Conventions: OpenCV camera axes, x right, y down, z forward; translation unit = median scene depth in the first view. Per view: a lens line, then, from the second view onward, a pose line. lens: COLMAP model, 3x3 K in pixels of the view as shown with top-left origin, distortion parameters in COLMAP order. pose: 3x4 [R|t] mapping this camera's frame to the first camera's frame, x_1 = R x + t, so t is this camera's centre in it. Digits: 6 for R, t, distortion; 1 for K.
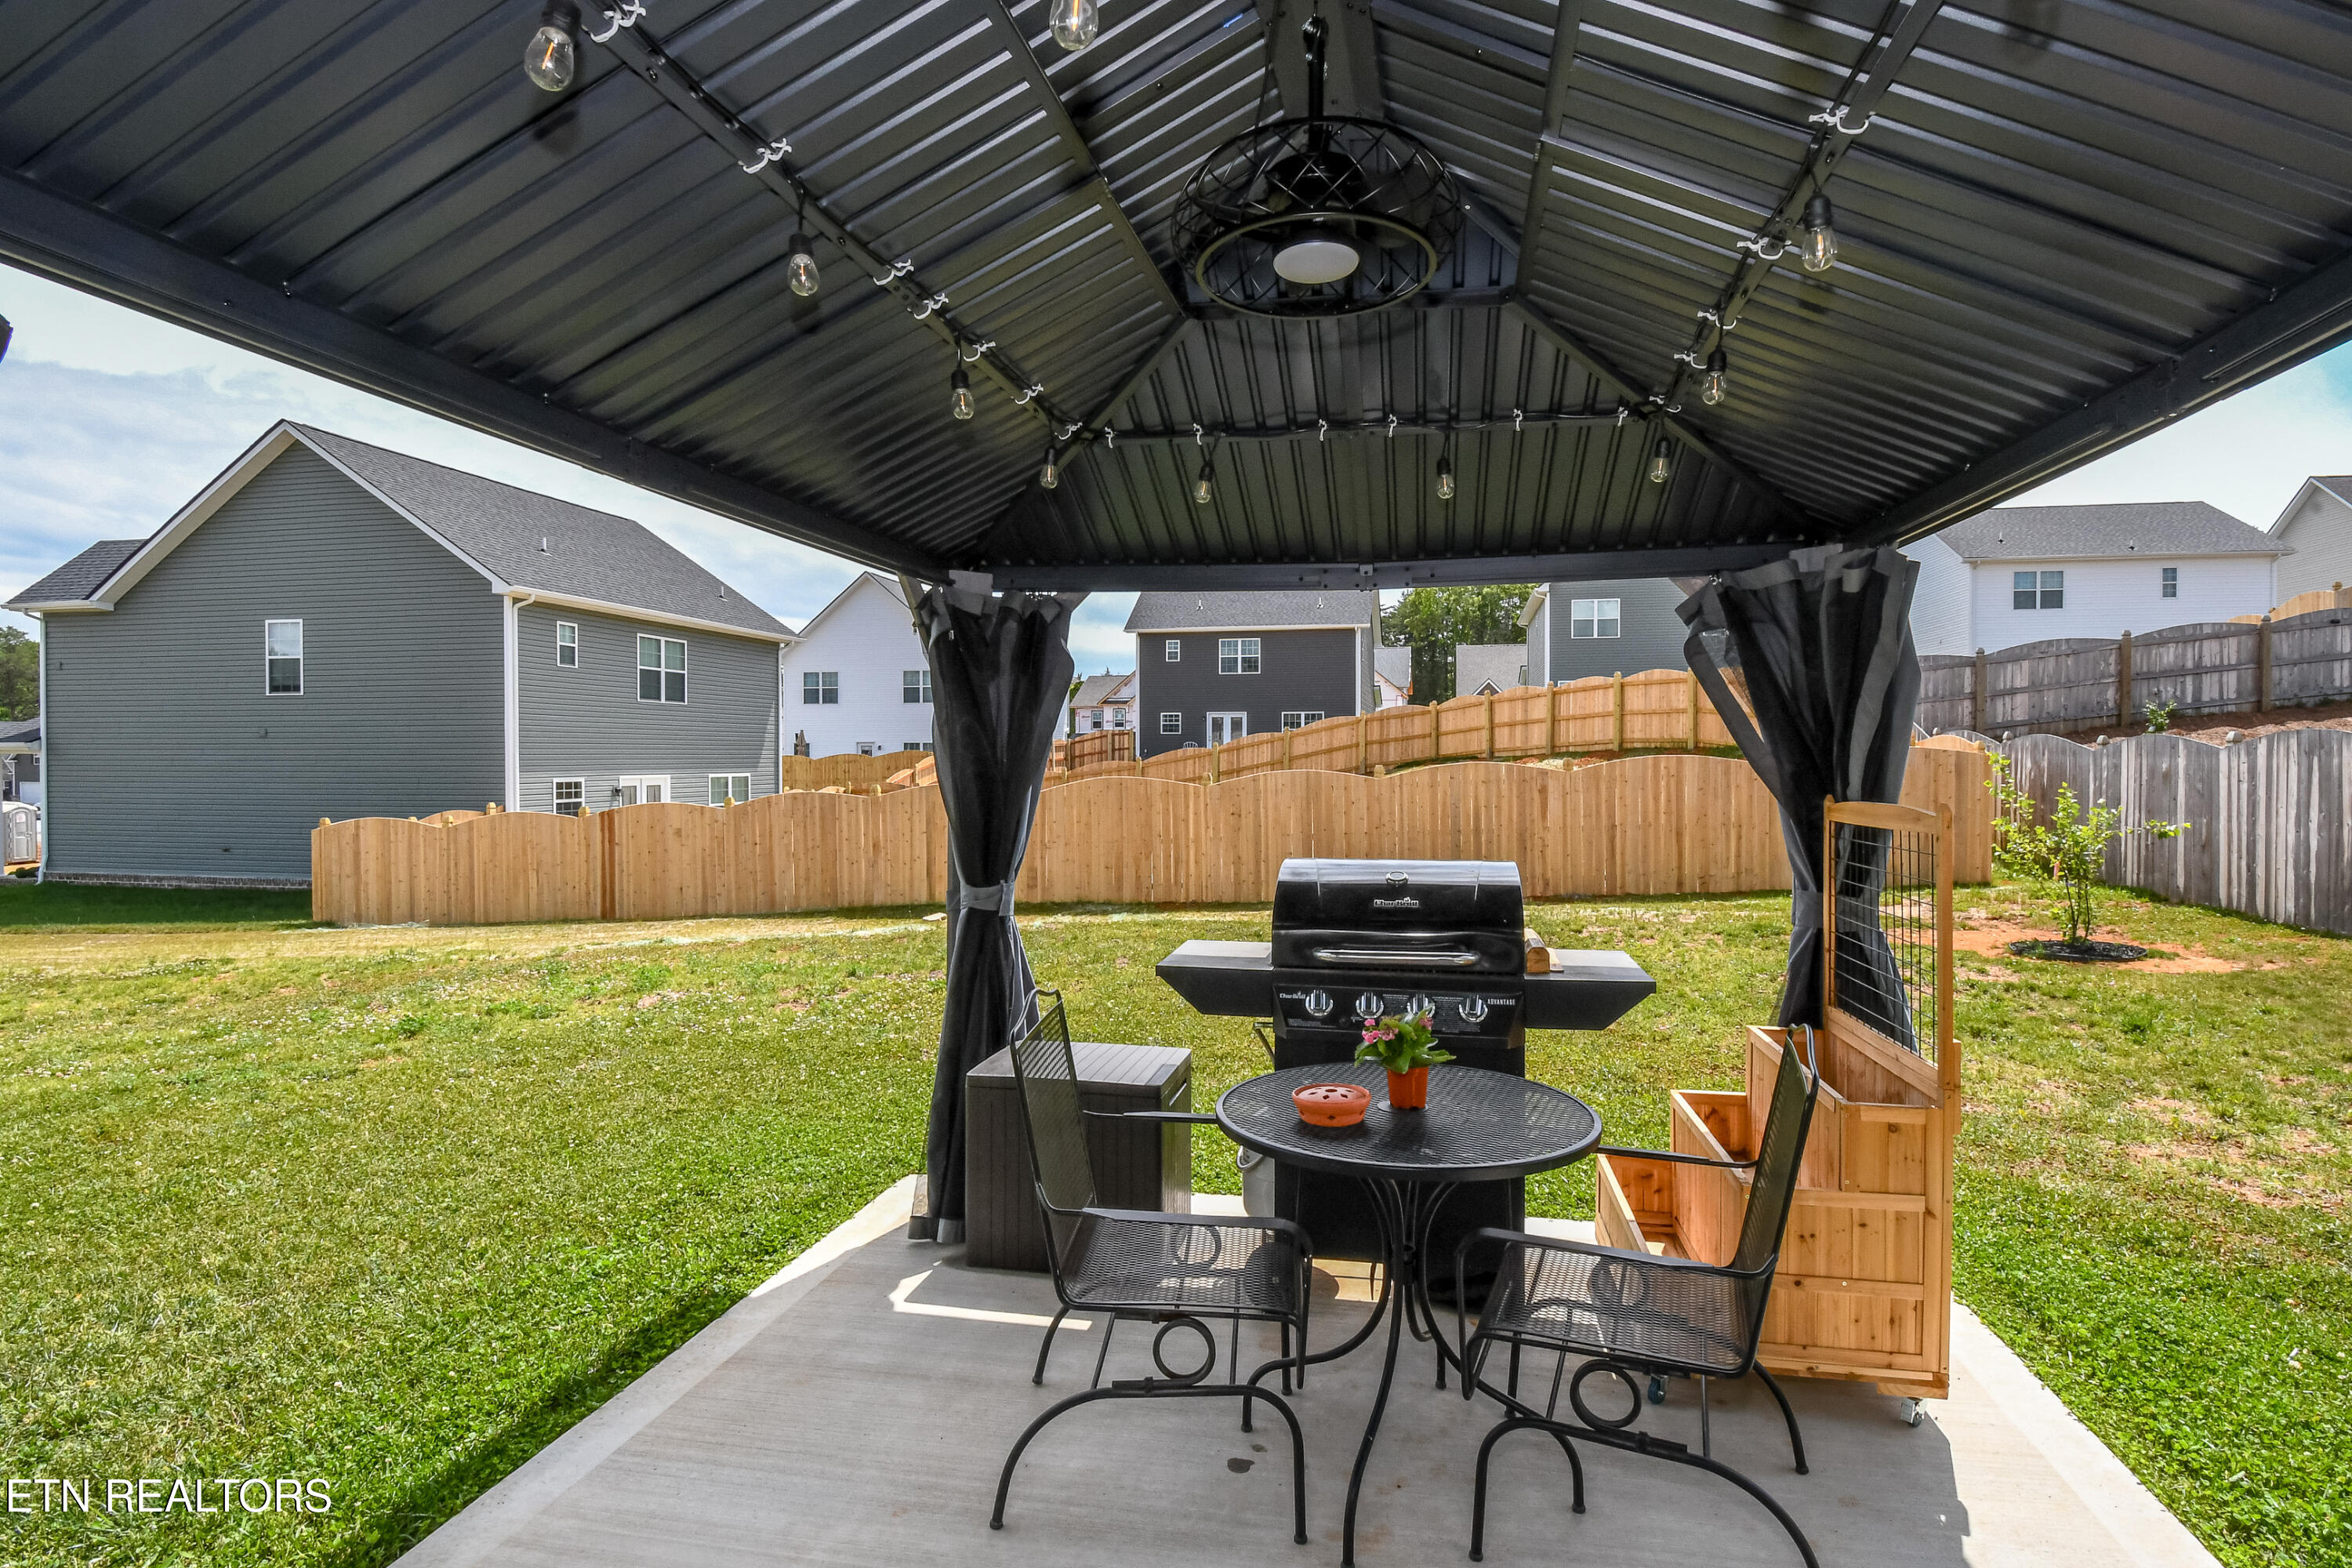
lens RADIAL K [[1226.0, 0, 1178.2], [0, 1226.0, 755.1], [0, 0, 1]] dist [0.005701, -0.021859]
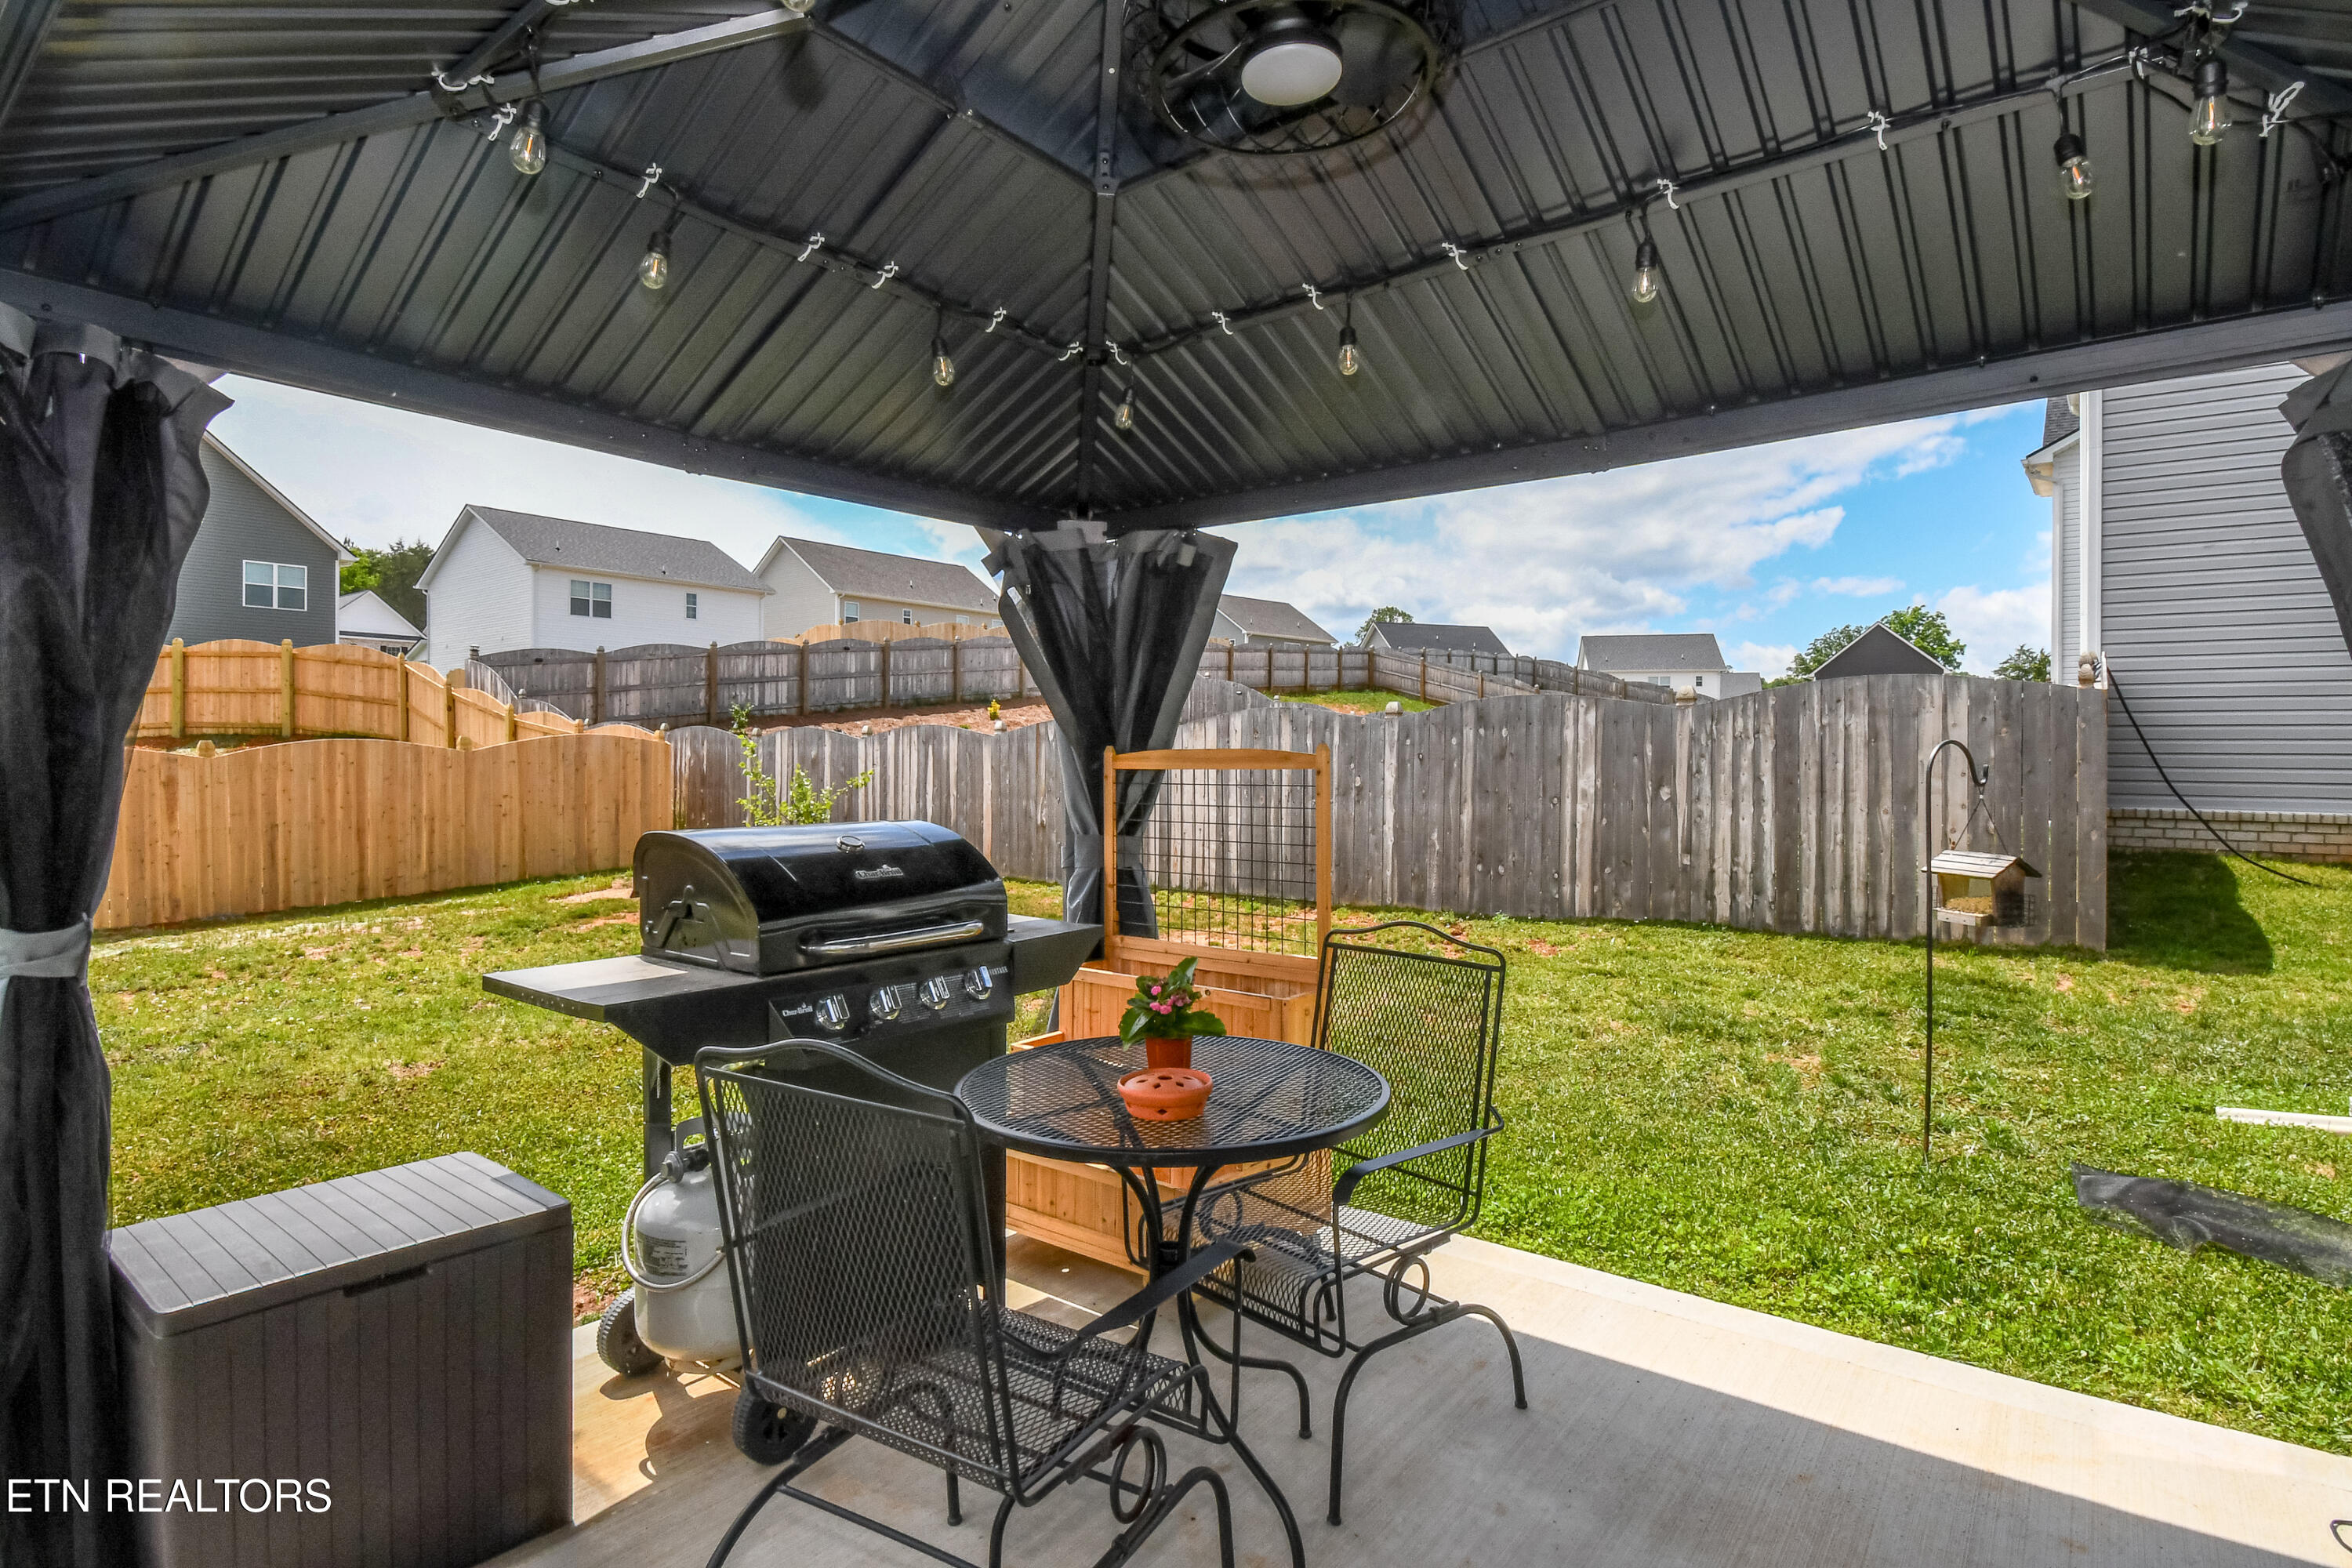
lens RADIAL K [[1226.0, 0, 1178.2], [0, 1226.0, 755.1], [0, 0, 1]] dist [0.005701, -0.021859]
pose [[0.435737, 0.006318, 0.900052, -0.108249], [-0.006231, 0.999973, -0.004003, 0.010819], [-0.900052, -0.003864, 0.435765, 0.112492]]
